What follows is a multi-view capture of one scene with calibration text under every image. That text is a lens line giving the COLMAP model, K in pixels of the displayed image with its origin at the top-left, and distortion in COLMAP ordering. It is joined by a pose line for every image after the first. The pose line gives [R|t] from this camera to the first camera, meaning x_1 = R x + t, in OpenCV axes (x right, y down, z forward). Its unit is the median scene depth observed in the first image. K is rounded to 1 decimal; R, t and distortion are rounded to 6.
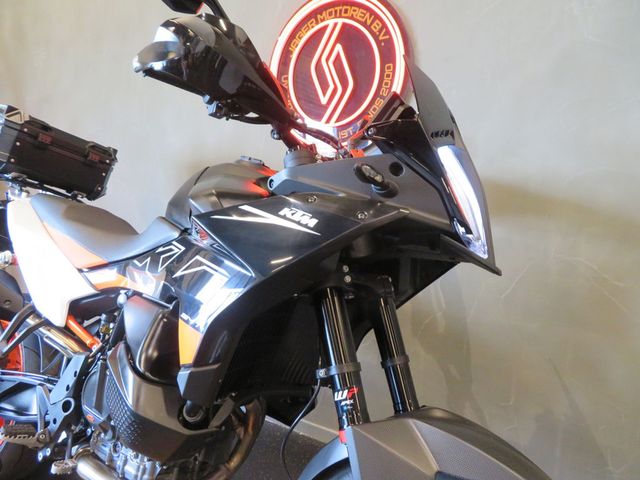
lens RADIAL K [[457.3, 0, 320.0], [0, 457.3, 240.0], [0, 0, 1]] dist [-0.004403, 0.002664]
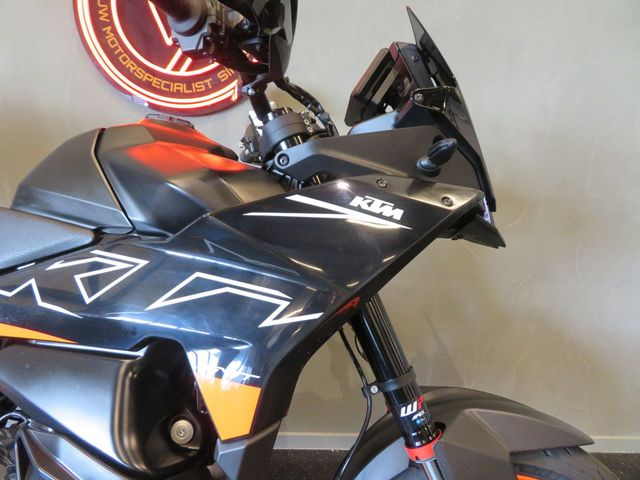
lens RADIAL K [[457.3, 0, 320.0], [0, 457.3, 240.0], [0, 0, 1]] dist [-0.004403, 0.002664]
pose [[0.822203, -0.108187, 0.558817, -0.339887], [0.053813, 0.992148, 0.112903, -0.053508], [-0.566644, -0.062758, 0.821569, 0.252345]]
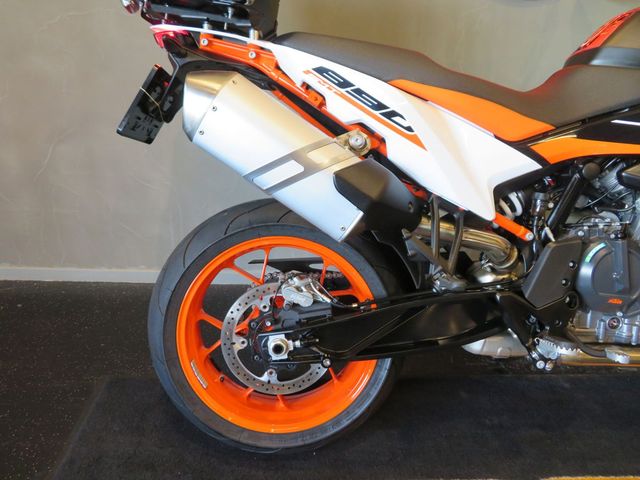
lens RADIAL K [[457.3, 0, 320.0], [0, 457.3, 240.0], [0, 0, 1]] dist [-0.004403, 0.002664]
pose [[0.813734, -0.219892, 0.538037, -1.238312], [0.055230, 0.950740, 0.305030, -0.030207], [-0.578607, -0.218498, 0.785794, 0.558233]]
